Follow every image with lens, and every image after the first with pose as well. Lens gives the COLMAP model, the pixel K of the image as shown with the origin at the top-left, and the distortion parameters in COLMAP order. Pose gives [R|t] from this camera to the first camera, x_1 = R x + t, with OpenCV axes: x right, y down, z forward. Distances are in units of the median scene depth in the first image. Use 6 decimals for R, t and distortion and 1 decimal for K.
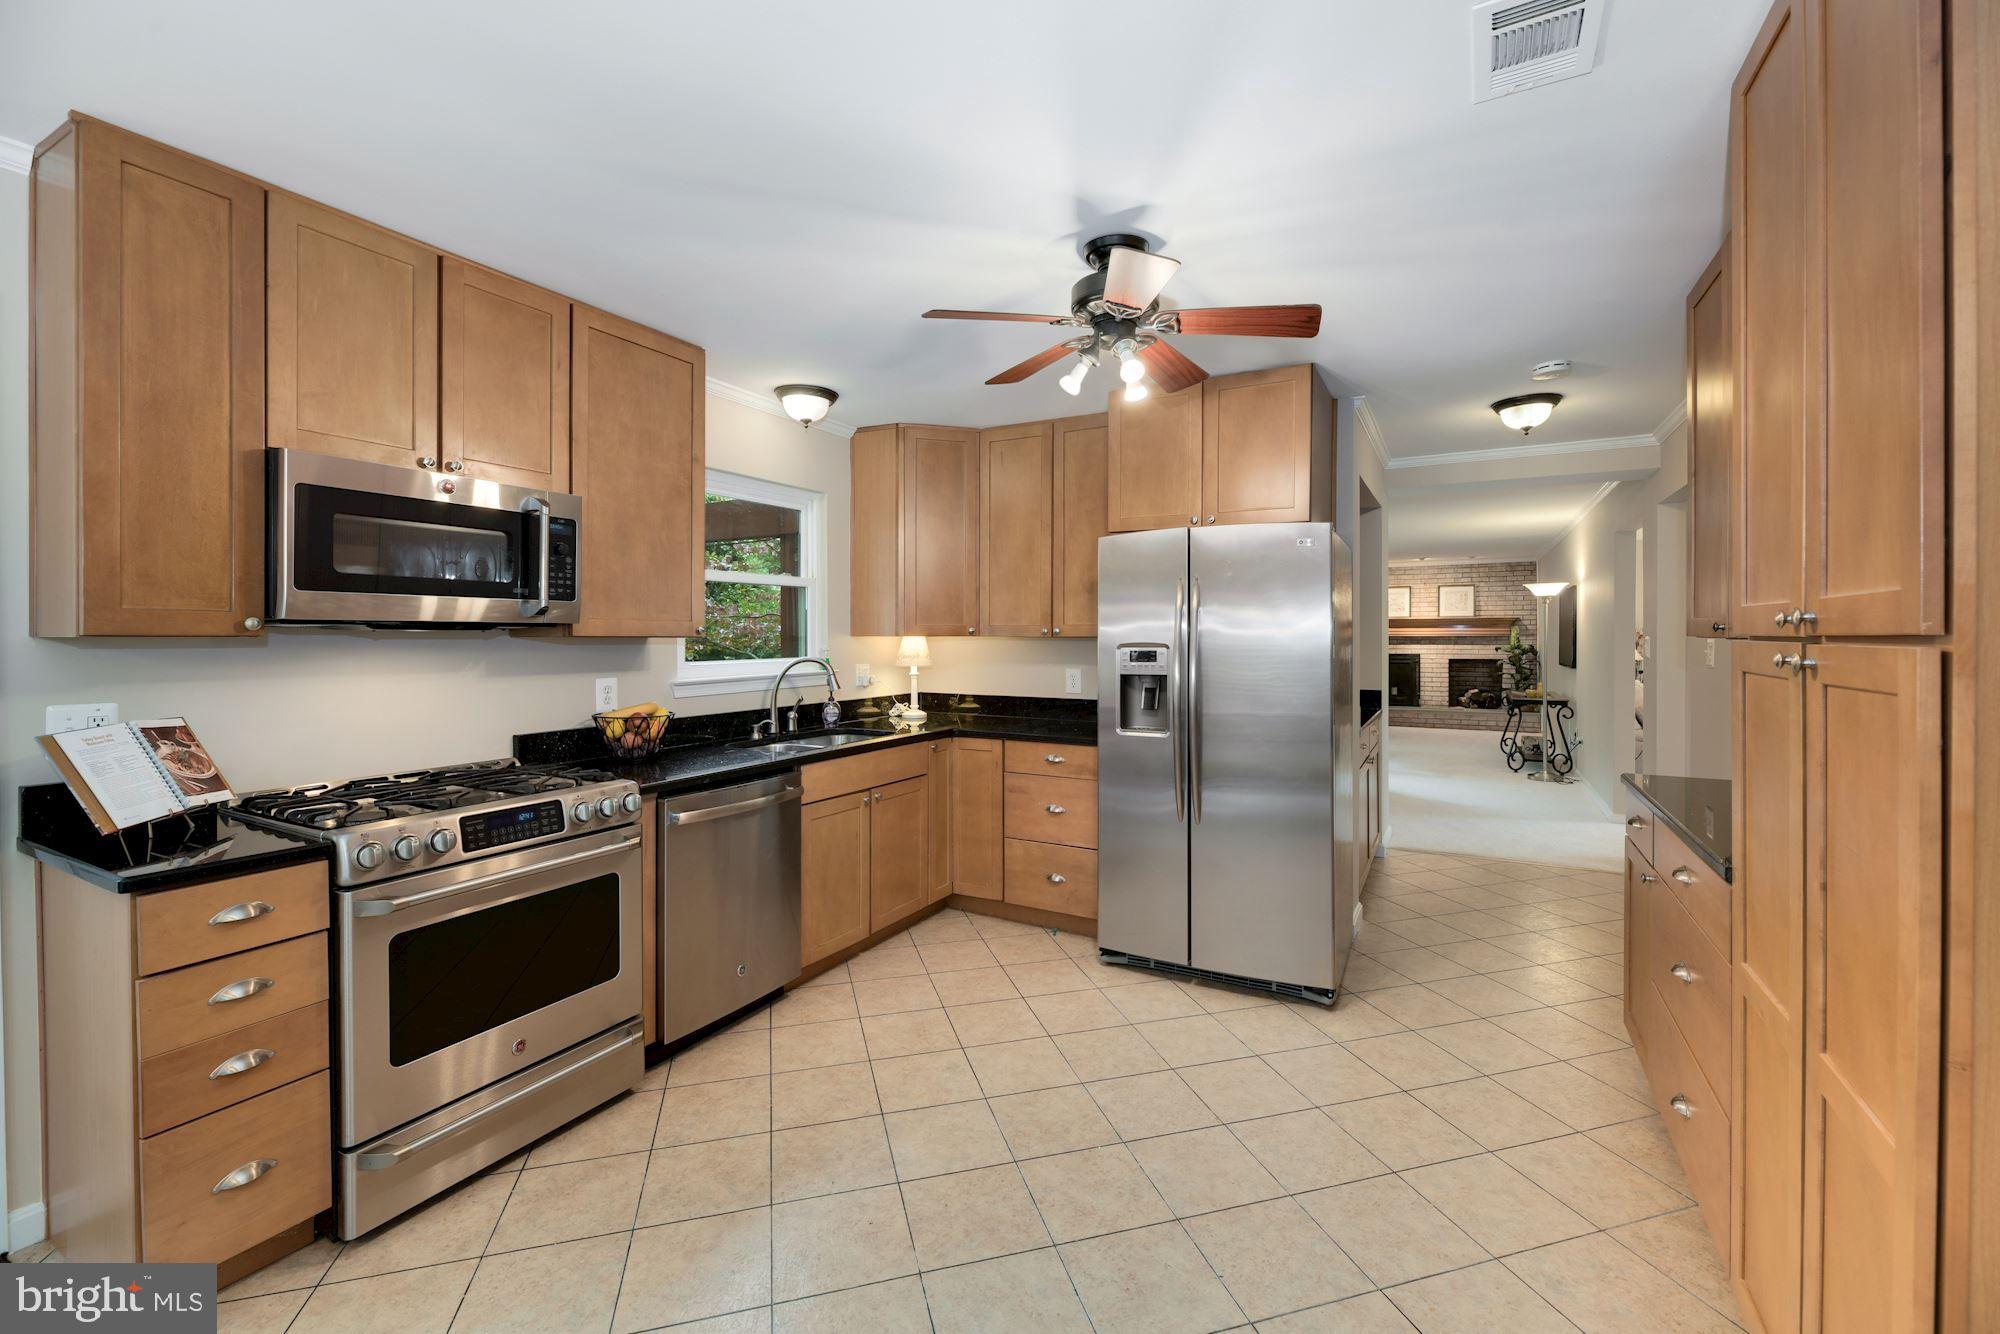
lens RADIAL K [[826.4, 0, 1003.9], [0, 826.4, 652.5], [0, 0, 1]] dist [-0.007110, -0.001517]
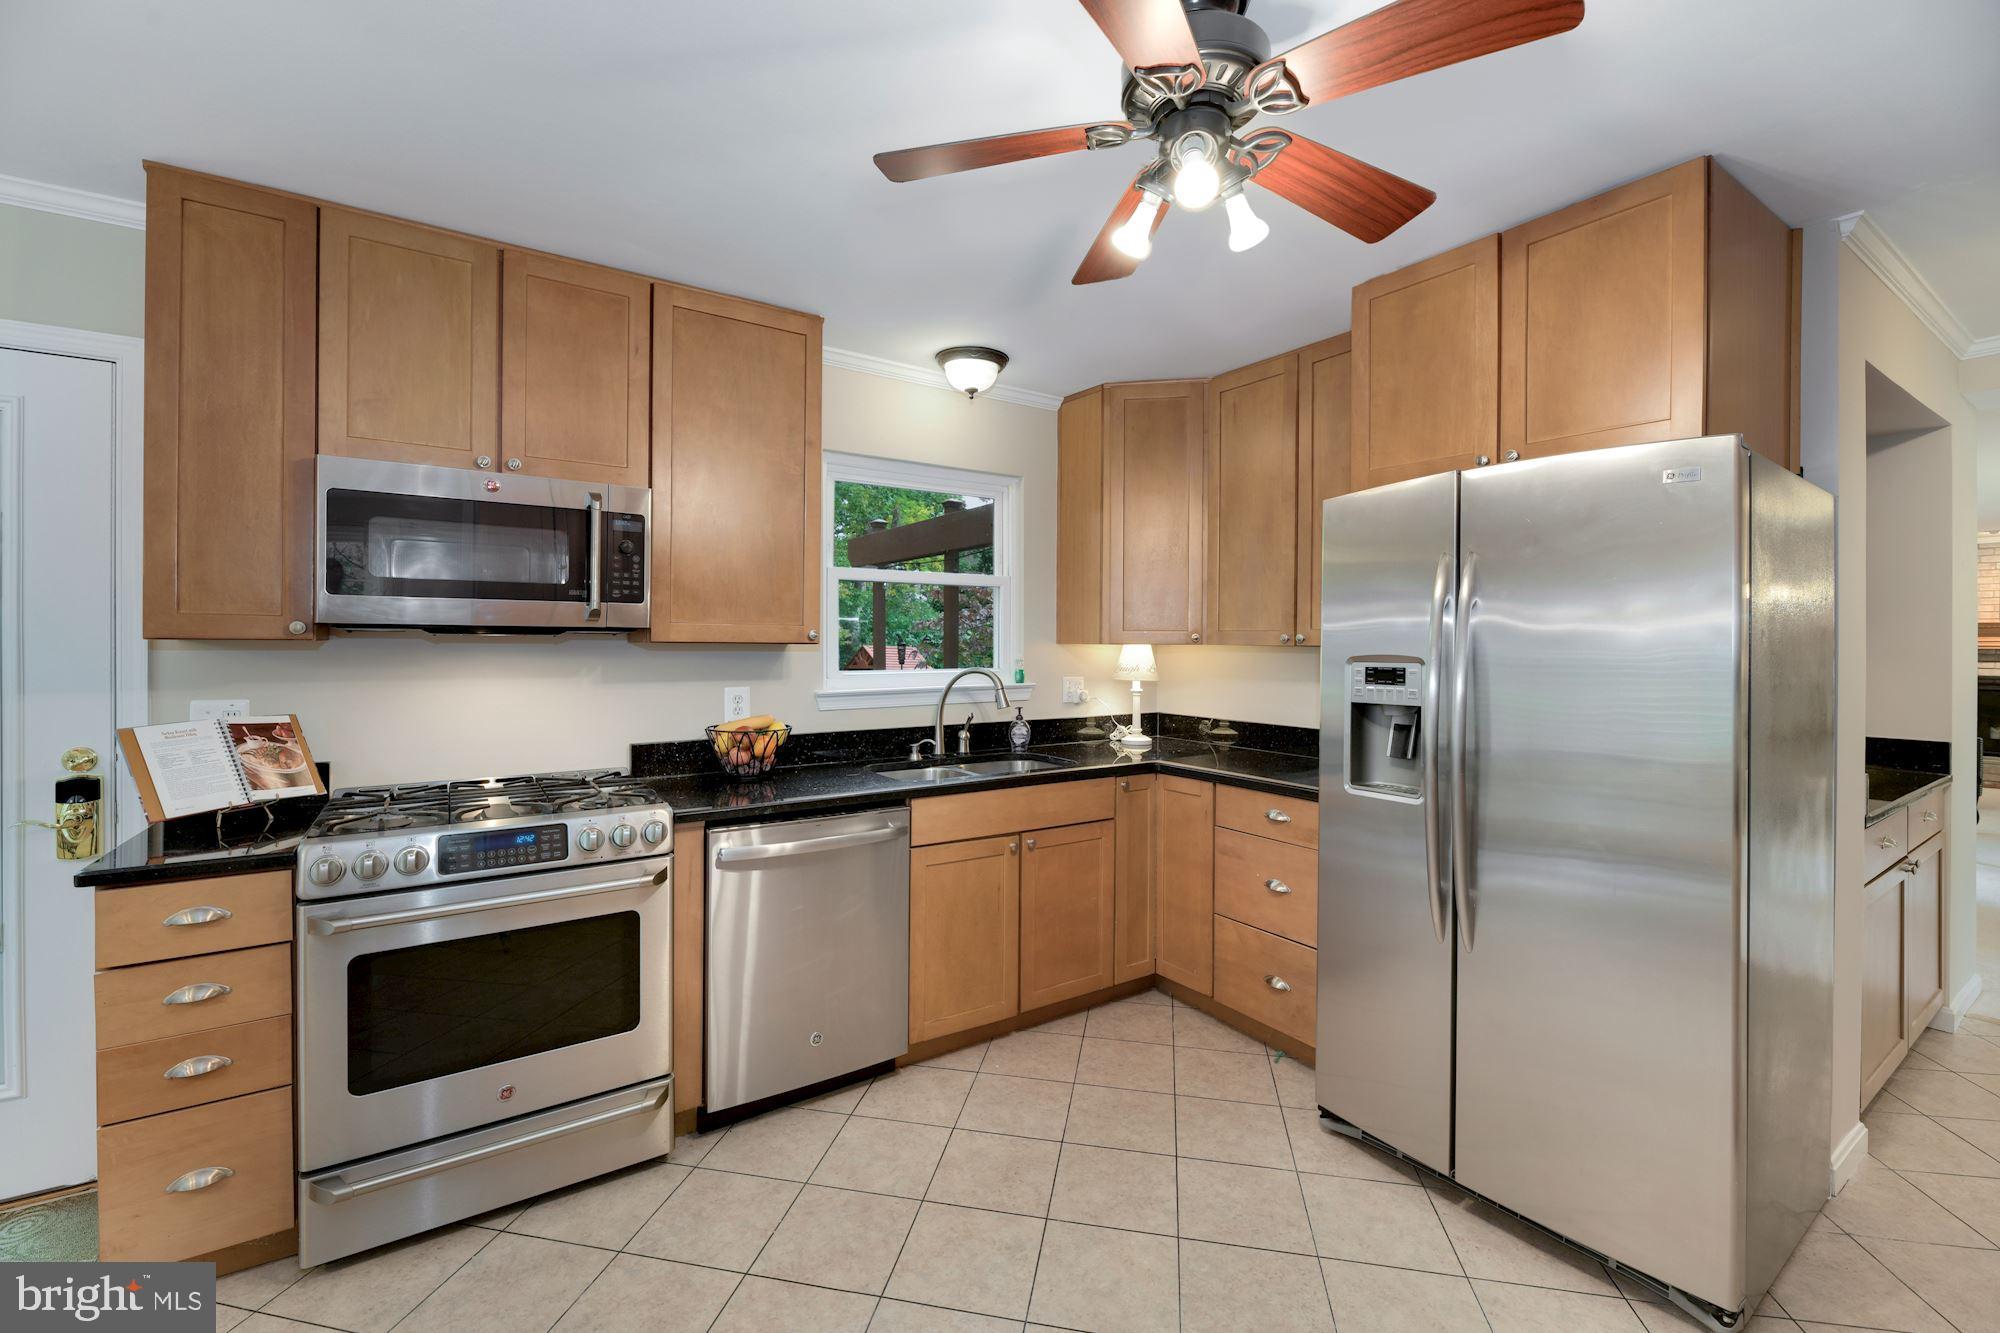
lens RADIAL K [[826.4, 0, 997.4], [0, 826.4, 652.9], [0, 0, 1]] dist [-0.007110, -0.001517]
pose [[0.887550, 0.009039, -0.460623, 0.214318], [-0.014089, 0.999872, -0.007528, -0.004829], [0.460496, 0.013171, 0.887564, 0.307958]]
